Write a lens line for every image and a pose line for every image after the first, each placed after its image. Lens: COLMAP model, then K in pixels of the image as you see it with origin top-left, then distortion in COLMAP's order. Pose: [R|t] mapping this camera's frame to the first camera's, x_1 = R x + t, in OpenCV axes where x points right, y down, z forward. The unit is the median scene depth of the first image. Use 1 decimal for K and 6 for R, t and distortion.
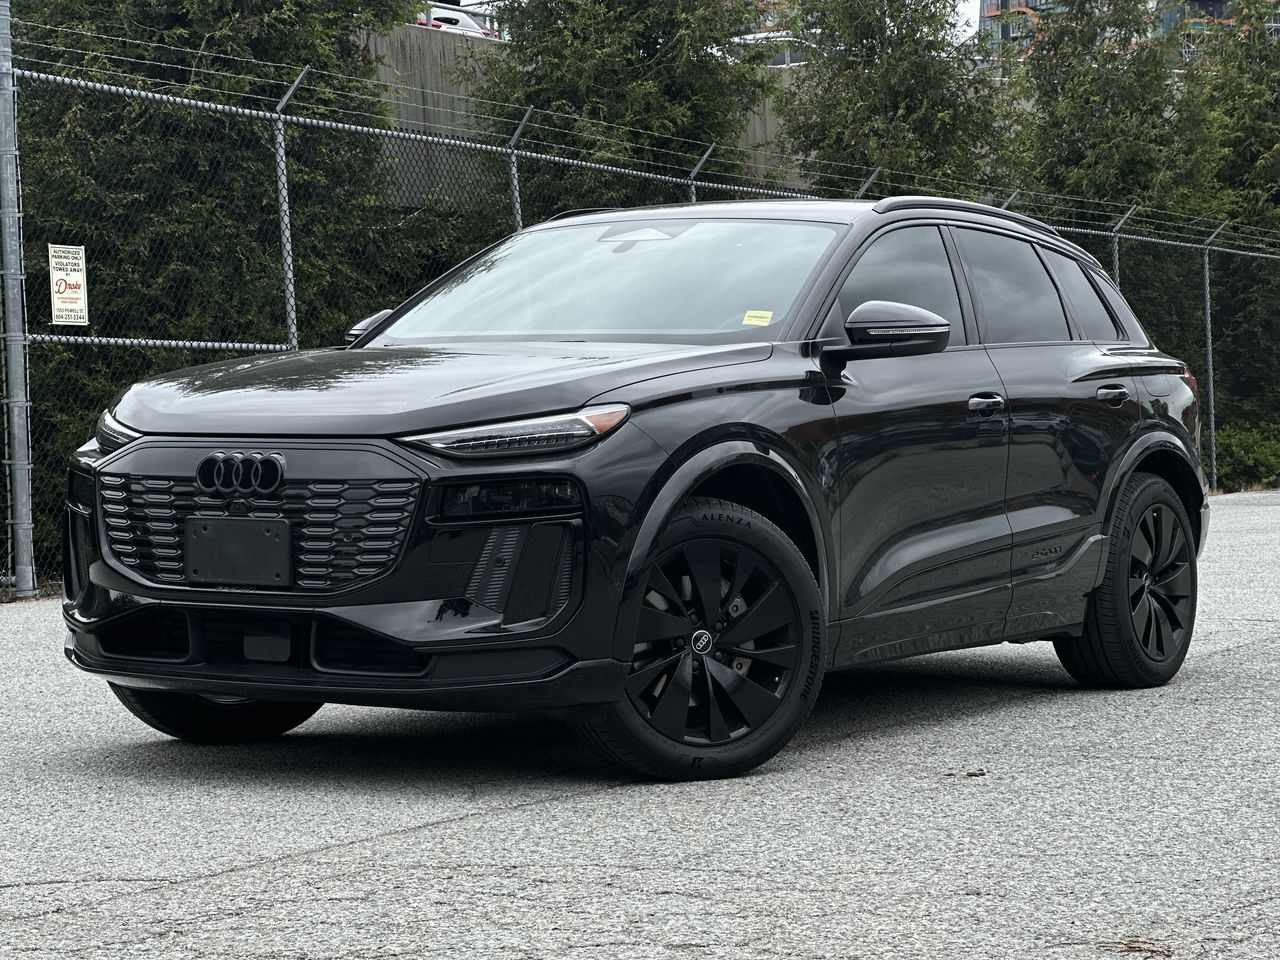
lens RADIAL K [[2850.9, 0, 652.7], [0, 2850.9, 484.0], [0, 0, 1]] dist [0.200150, 0.000000]
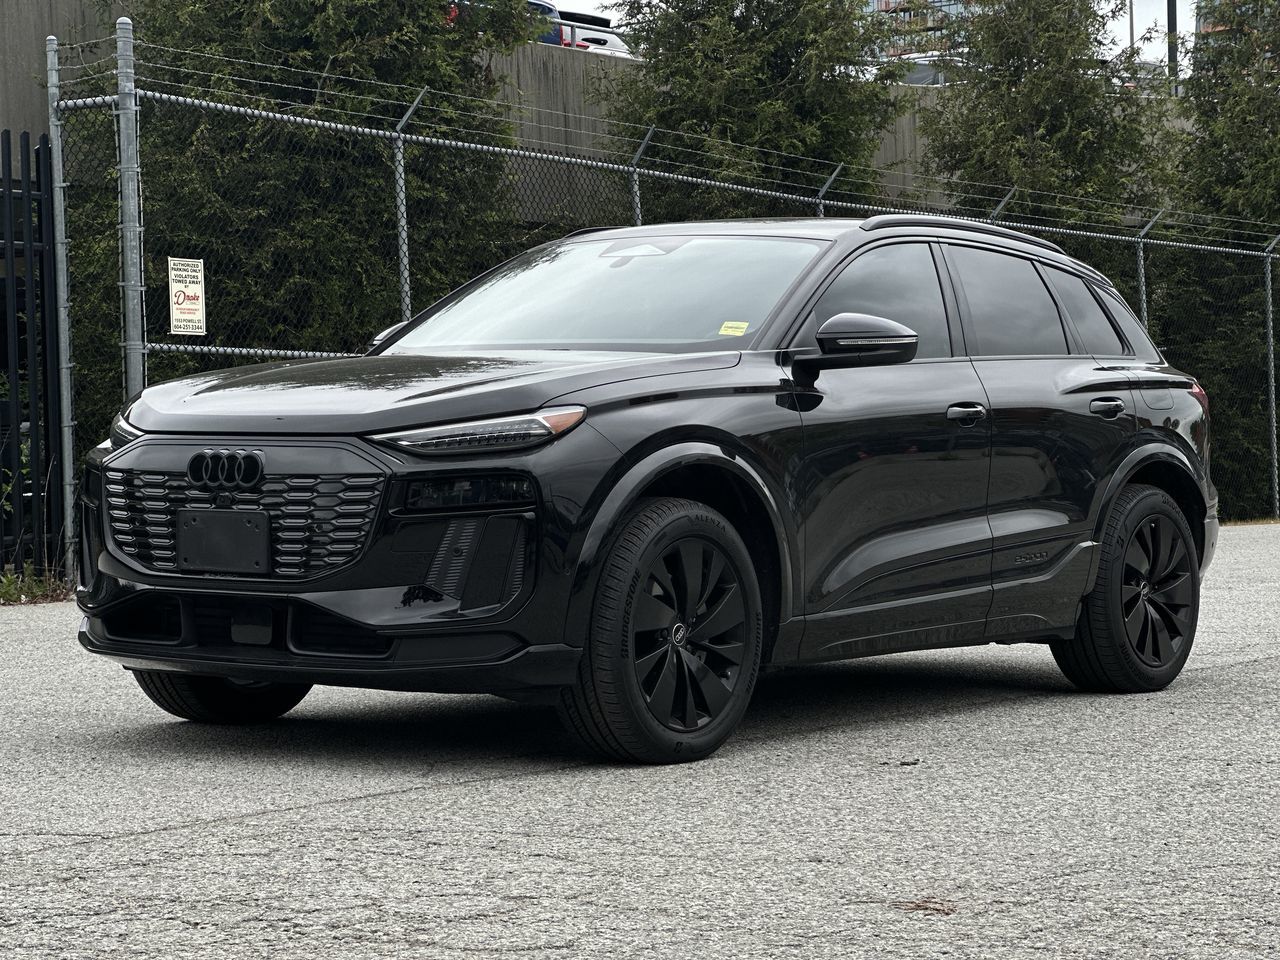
lens RADIAL K [[2850.9, 0, 643.7], [0, 2850.9, 485.7], [0, 0, 1]] dist [0.200150, 0.000000]
pose [[0.997328, 0.012595, -0.071967, 0.079851], [-0.013010, 0.999901, -0.005296, 0.005829], [0.071893, 0.006218, 0.997393, -0.051708]]
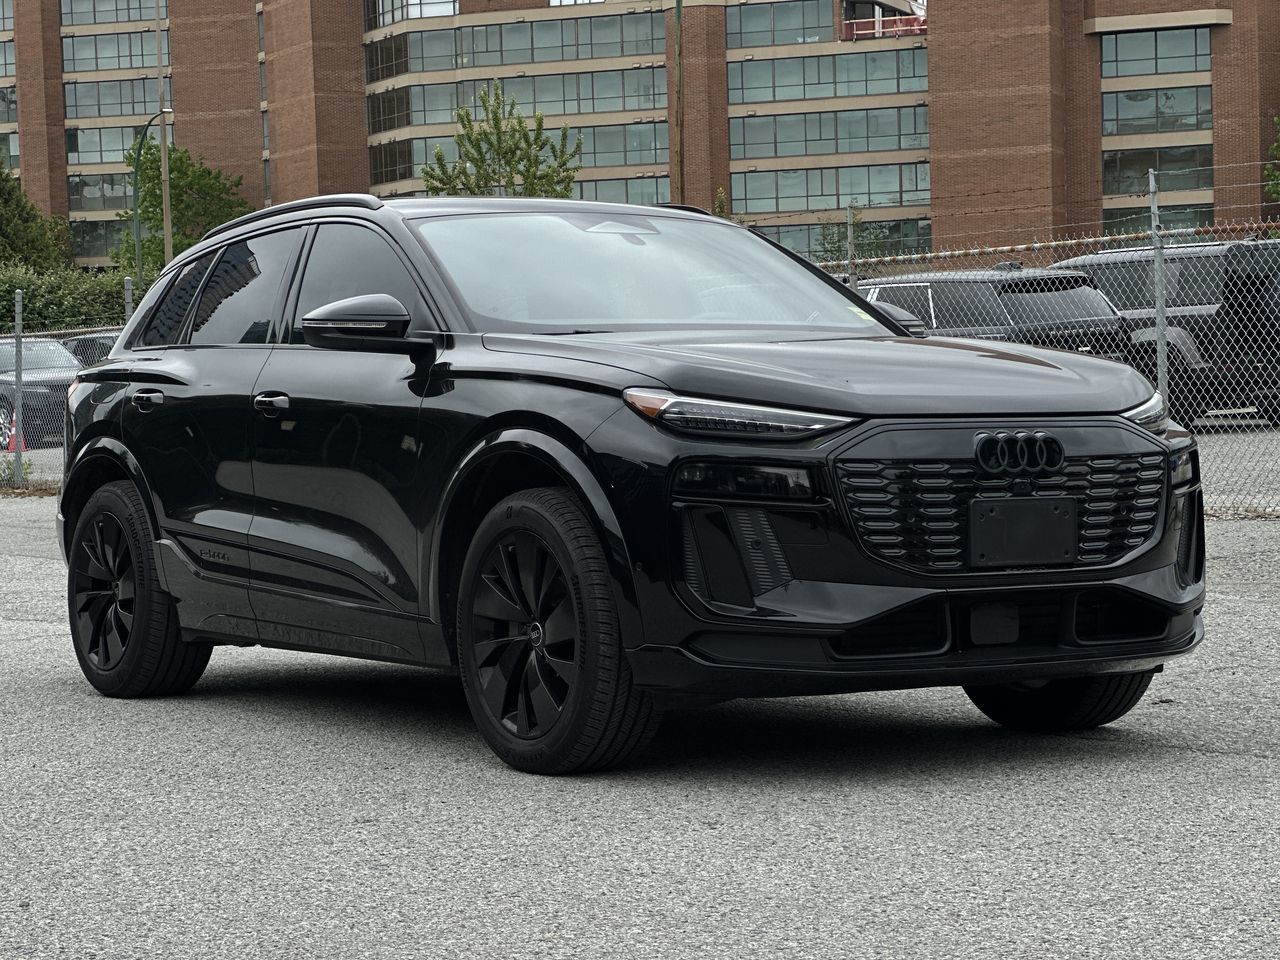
lens RADIAL K [[2850.9, 0, 643.1], [0, 2850.9, 478.2], [0, 0, 1]] dist [0.200150, 0.000000]
pose [[0.380507, -0.018254, 0.924598, -0.986435], [0.037481, 0.999288, 0.004303, -0.003503], [-0.924018, 0.033018, 0.380920, 0.669351]]
